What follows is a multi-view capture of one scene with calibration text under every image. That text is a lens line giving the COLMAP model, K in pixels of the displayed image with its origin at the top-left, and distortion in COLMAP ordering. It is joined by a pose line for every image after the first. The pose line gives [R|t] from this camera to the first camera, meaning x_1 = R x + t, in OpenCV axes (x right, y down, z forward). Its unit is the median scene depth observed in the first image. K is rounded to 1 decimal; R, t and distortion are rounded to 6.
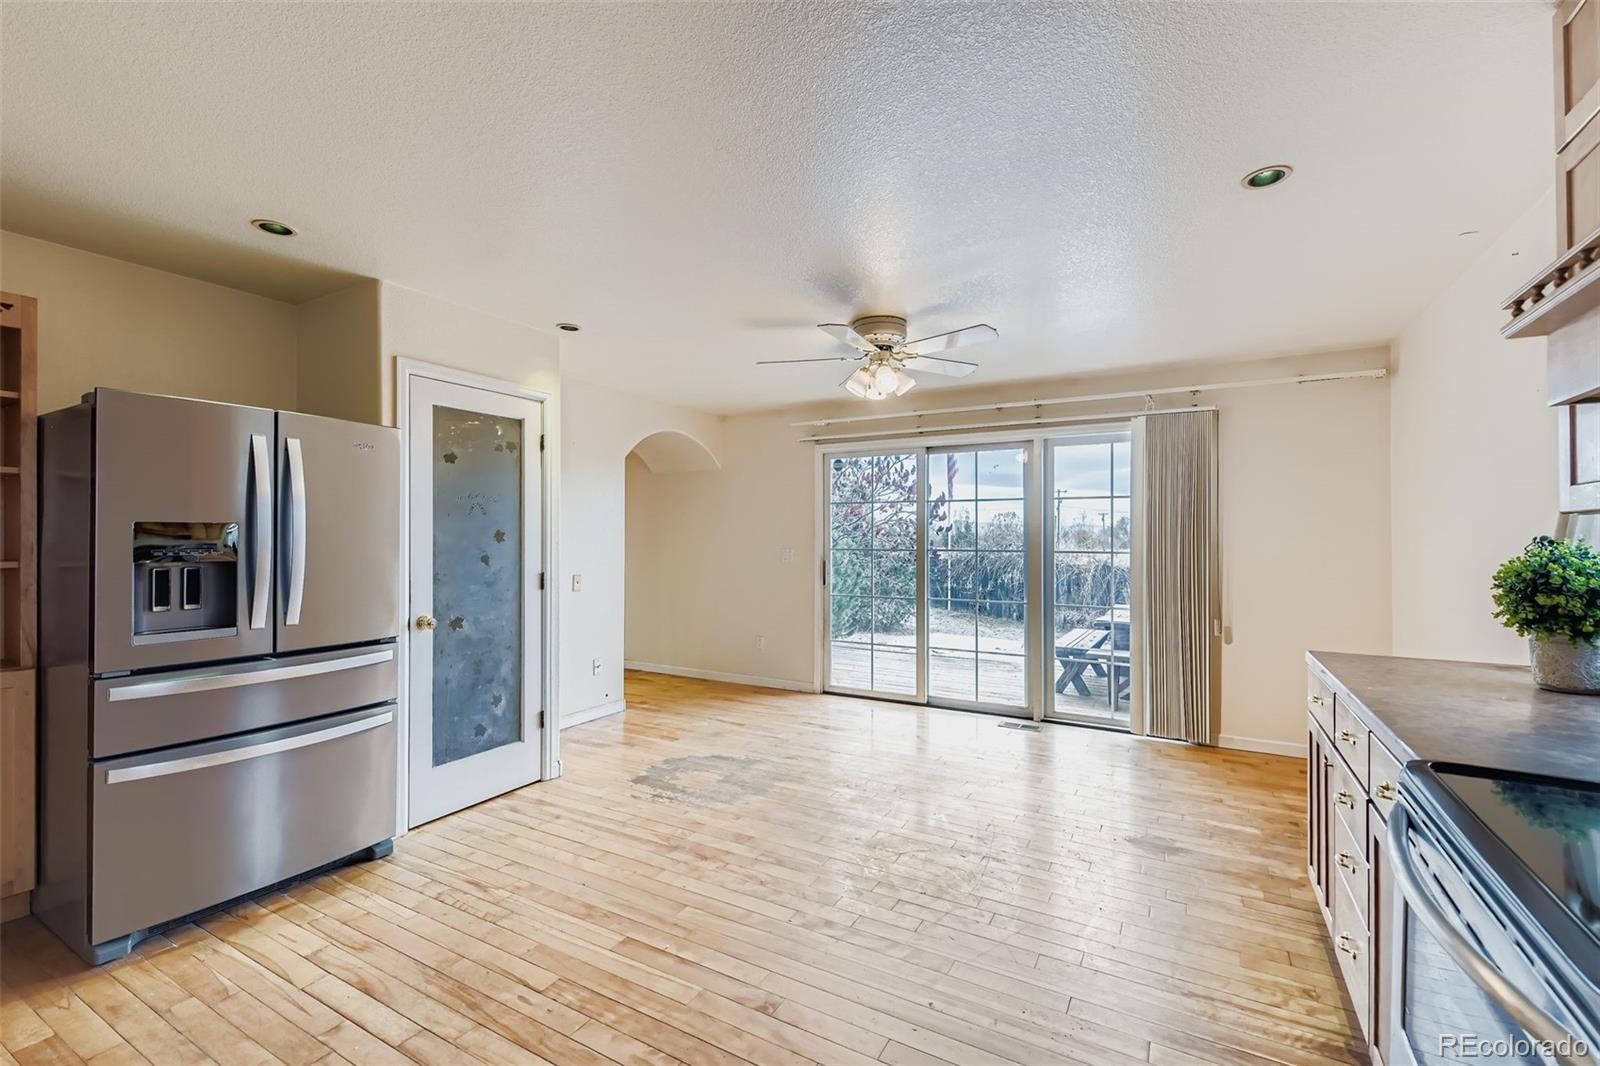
lens RADIAL K [[695.9, 0, 803.9], [0, 695.9, 532.7], [0, 0, 1]] dist [0.005203, -0.002486]
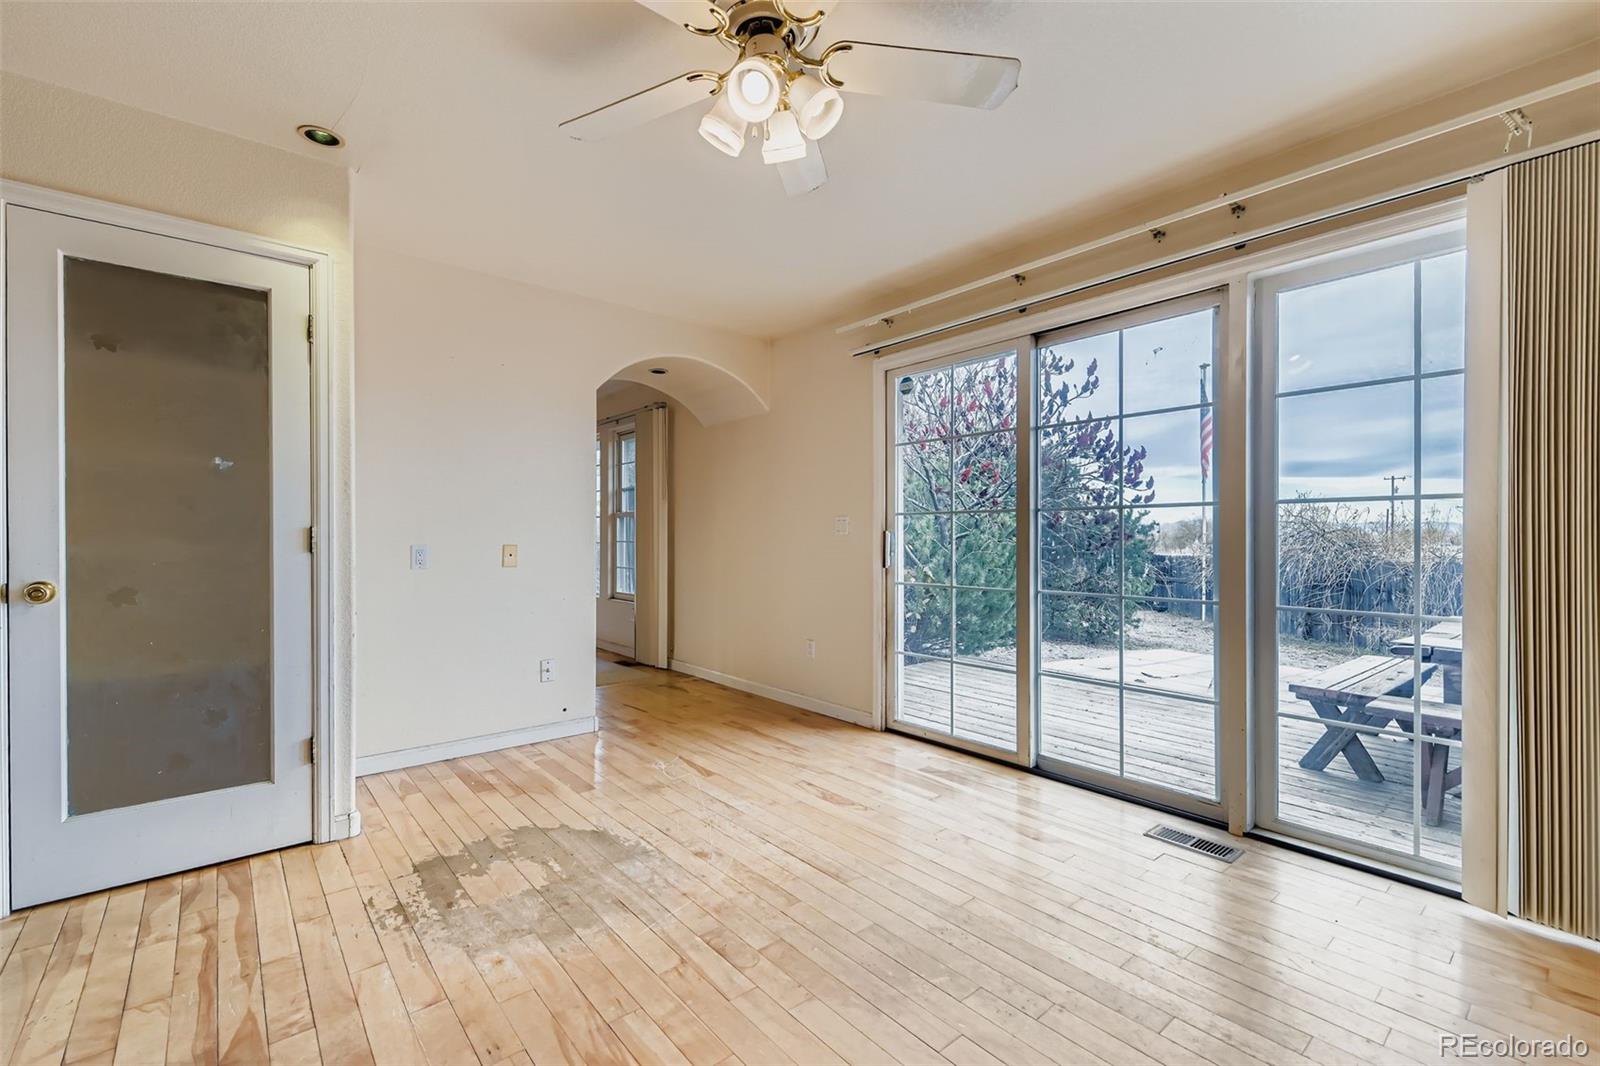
lens RADIAL K [[695.9, 0, 795.3], [0, 695.9, 537.4], [0, 0, 1]] dist [0.005203, -0.002486]
pose [[0.936409, -0.002504, -0.350901, 0.217438], [0.004260, 0.999982, 0.004231, 0.051240], [0.350884, -0.005456, 0.936403, 0.419574]]
